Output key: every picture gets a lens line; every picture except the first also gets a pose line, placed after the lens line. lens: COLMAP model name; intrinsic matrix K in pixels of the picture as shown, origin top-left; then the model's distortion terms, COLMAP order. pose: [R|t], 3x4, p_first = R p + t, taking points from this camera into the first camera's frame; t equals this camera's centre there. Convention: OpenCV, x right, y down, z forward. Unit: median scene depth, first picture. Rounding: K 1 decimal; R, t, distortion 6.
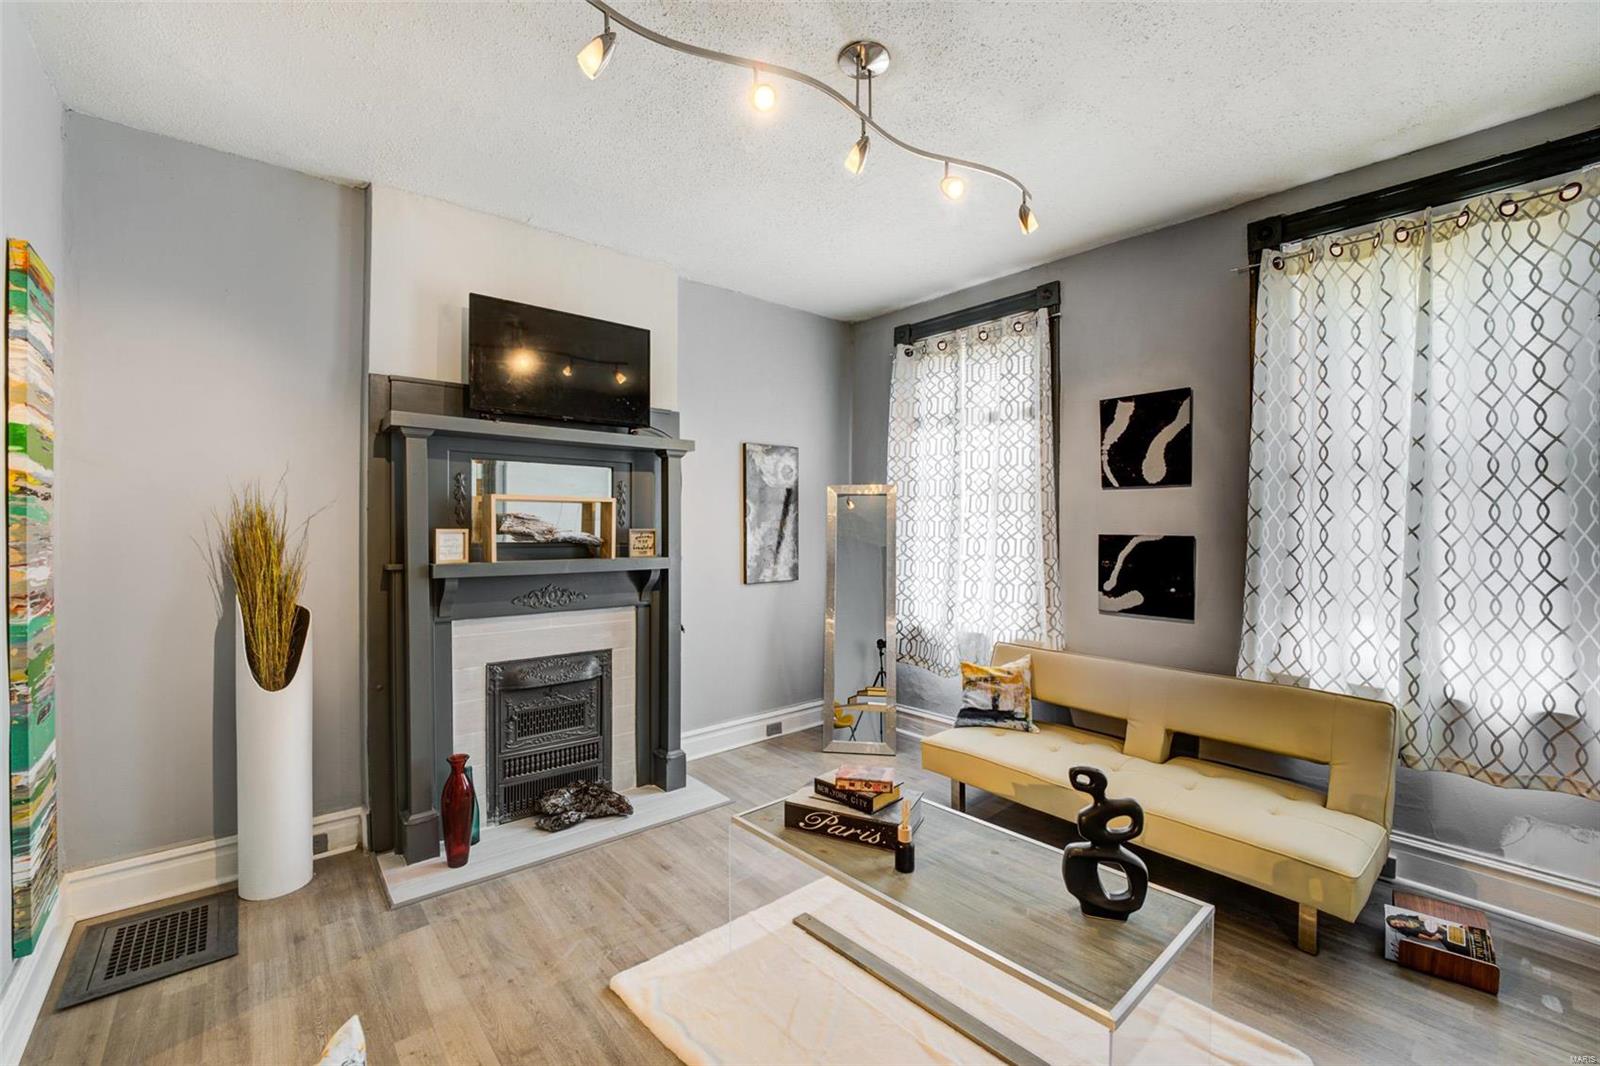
lens RADIAL K [[661.7, 0, 800.0], [0, 661.7, 527.2], [0, 0, 1]] dist [-0.021770, 0.000187]
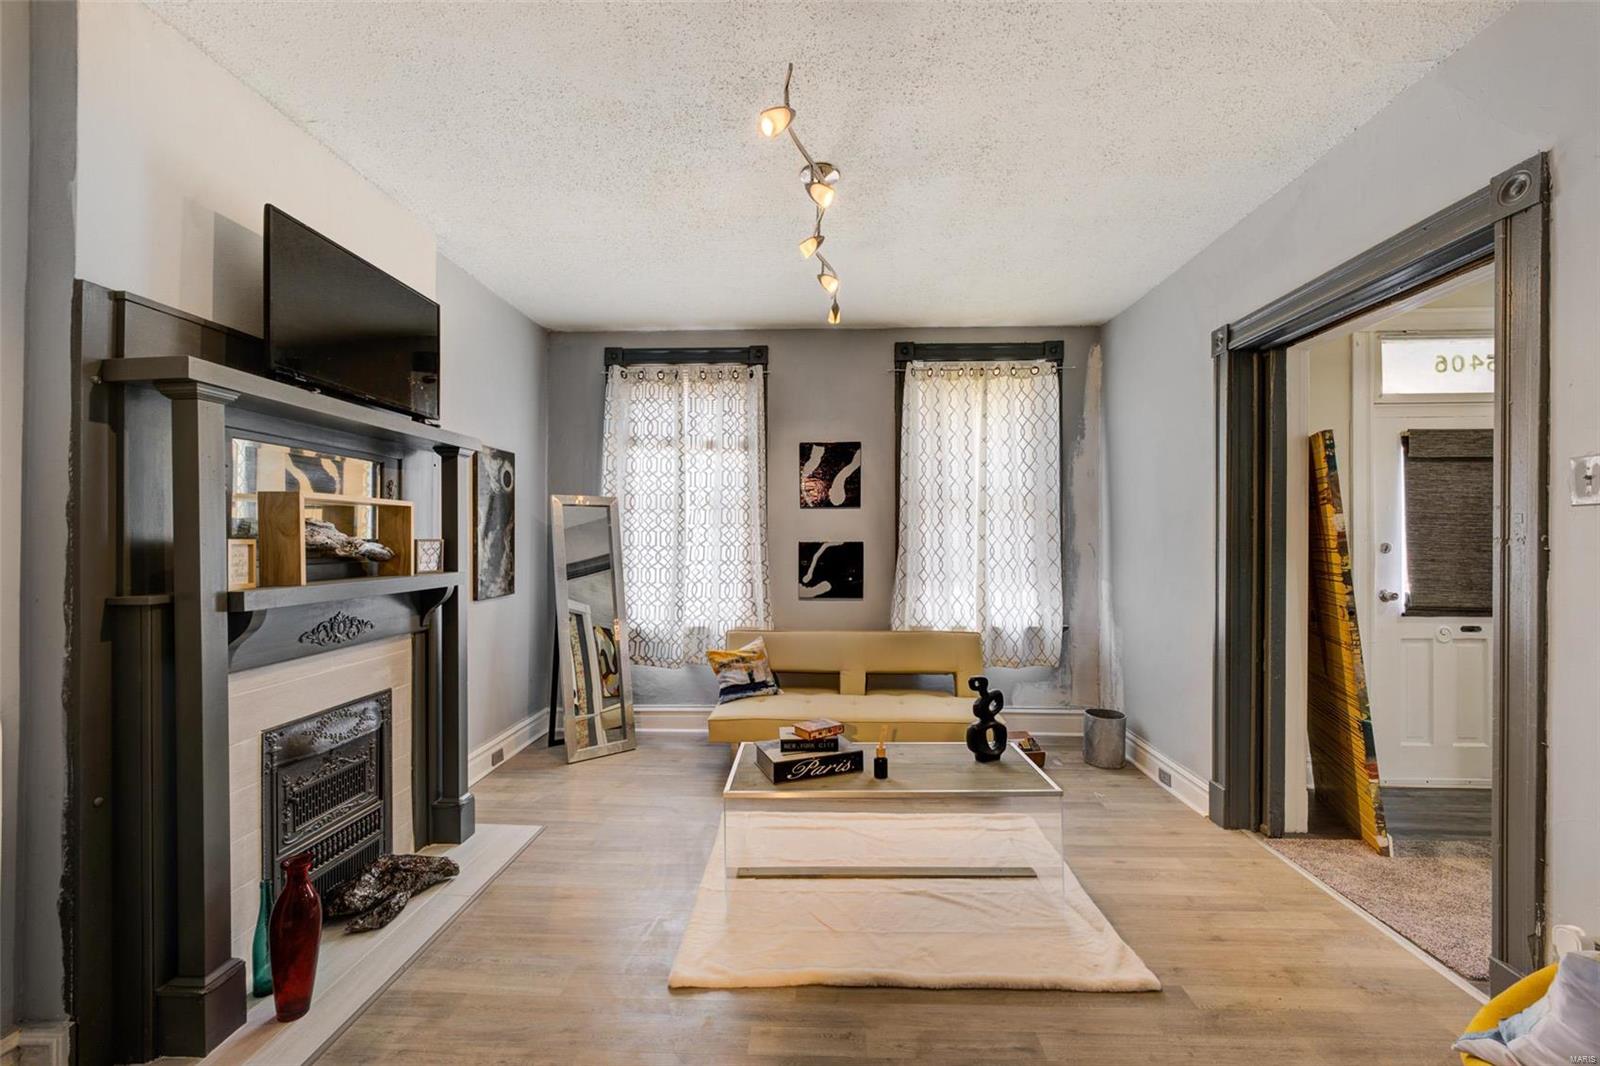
lens RADIAL K [[645.2, 0, 800.0], [0, 645.2, 533.0], [0, 0, 1]] dist [-0.000035, 0.000051]
pose [[0.681141, 0.001795, 0.732150, -0.539882], [0.005698, 0.999954, -0.007752, 0.003891], [-0.732130, 0.009452, 0.681099, 0.100534]]
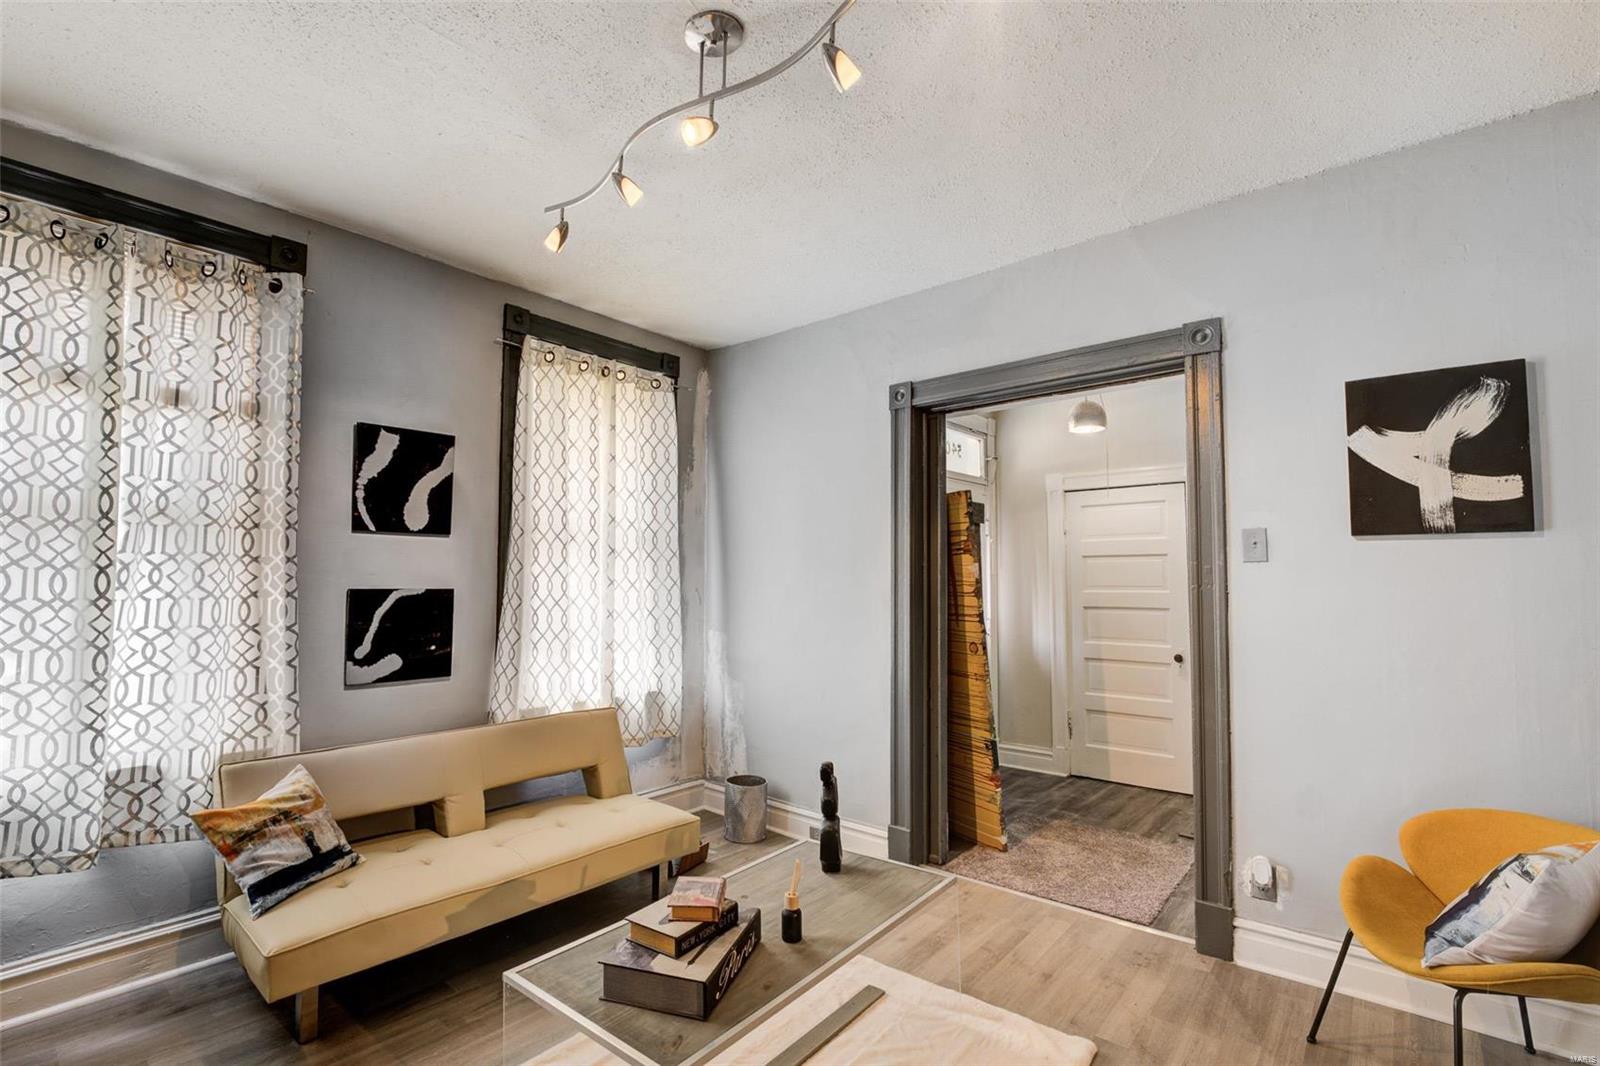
lens RADIAL K [[740.2, 0, 749.4], [0, 740.2, 533.8], [0, 0, 1]] dist [-0.022084, -0.000367]
pose [[-0.129017, 0.061410, 0.989739, -0.511074], [0.002218, 0.998096, -0.061639, 0.000432], [-0.991640, -0.005757, -0.128907, 0.668435]]
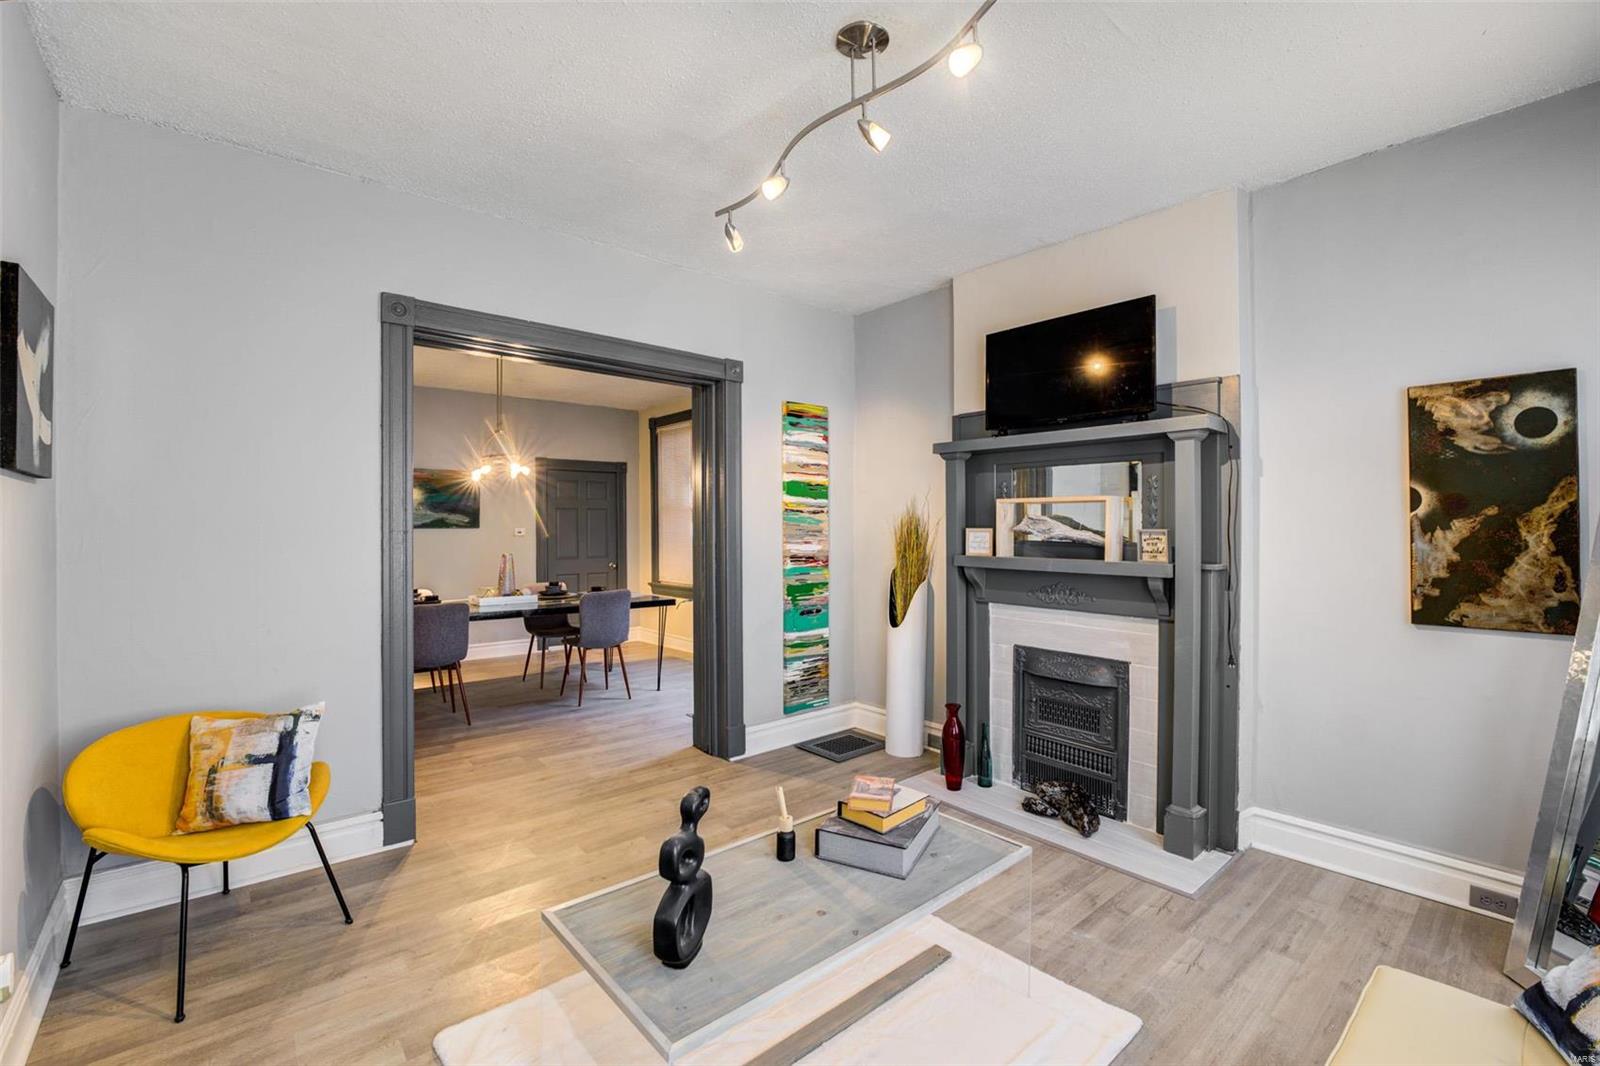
lens RADIAL K [[697.1, 0, 800.0], [0, 697.1, 533.0], [0, 0, 1]] dist [-0.021579, -0.000312]
pose [[-0.004012, 0.009392, -0.999948, 0.684213], [-0.004037, 0.999948, 0.009408, 0.000573], [0.999984, 0.004074, -0.003974, 0.571764]]
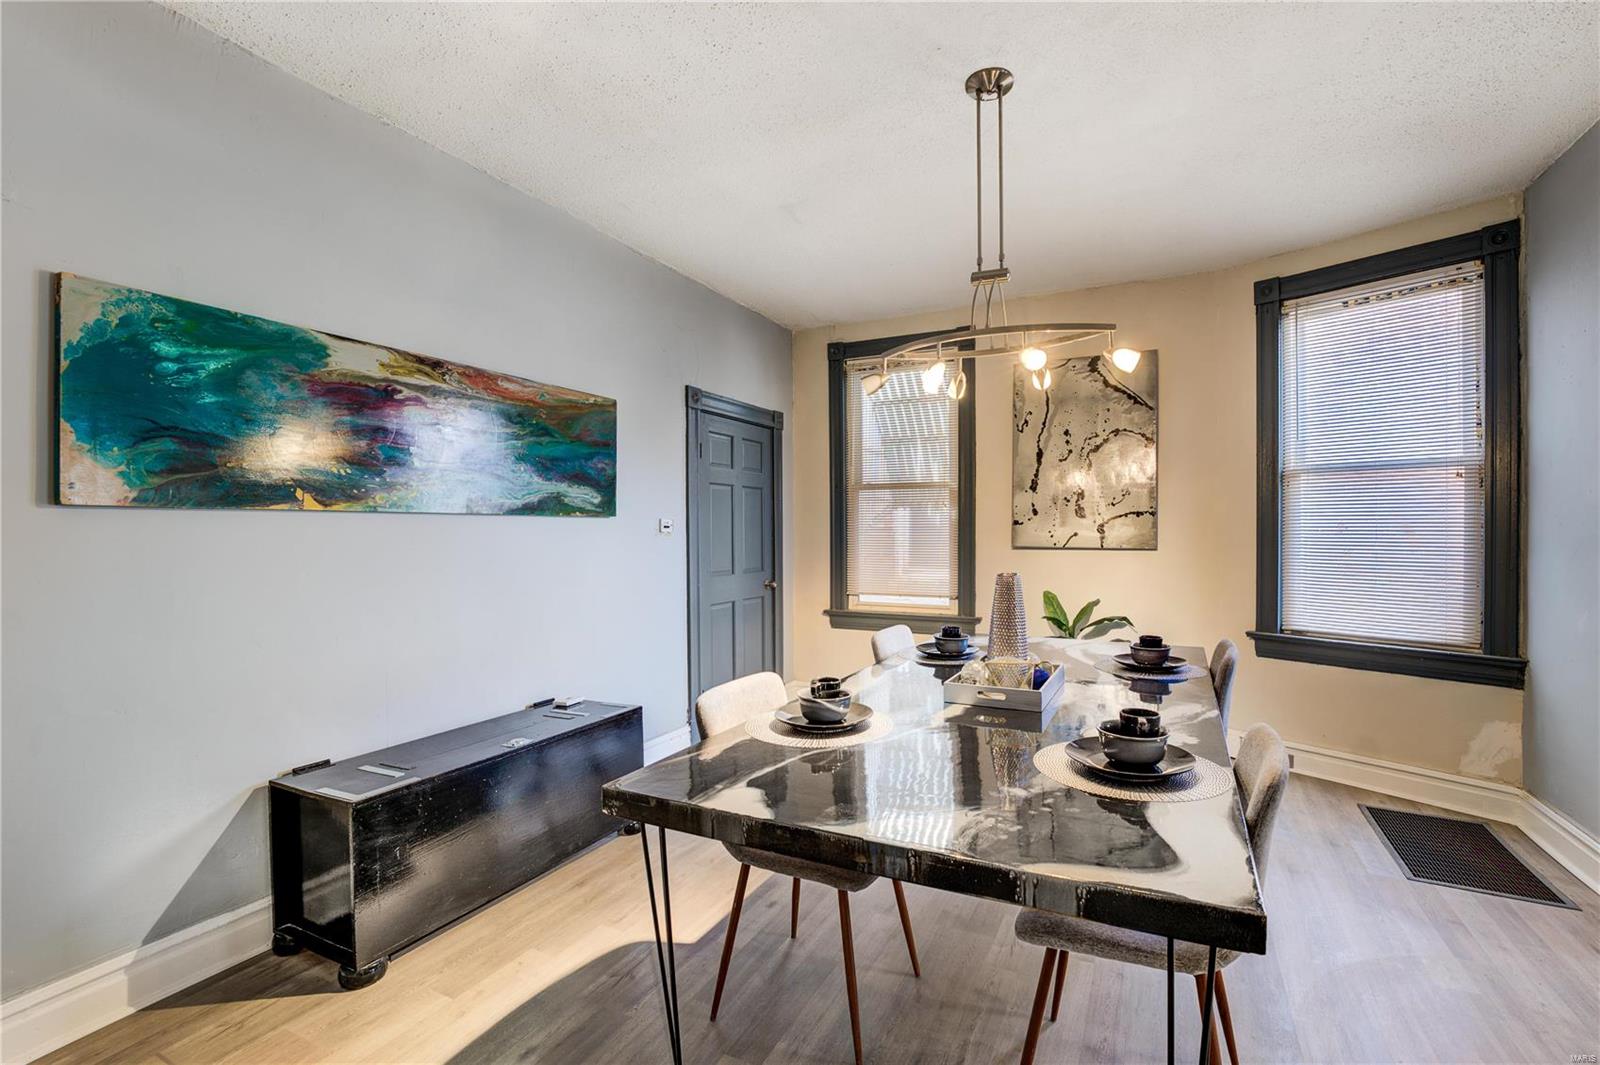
lens RADIAL K [[697.1, 0, 800.0], [0, 697.1, 532.5], [0, 0, 1]] dist [-0.021579, -0.000312]
pose [[0.423971, 0.003253, -0.905670, -0.469359], [-0.005093, 0.999986, 0.001208, 0.031216], [0.905661, 0.004101, 0.423982, -0.693713]]
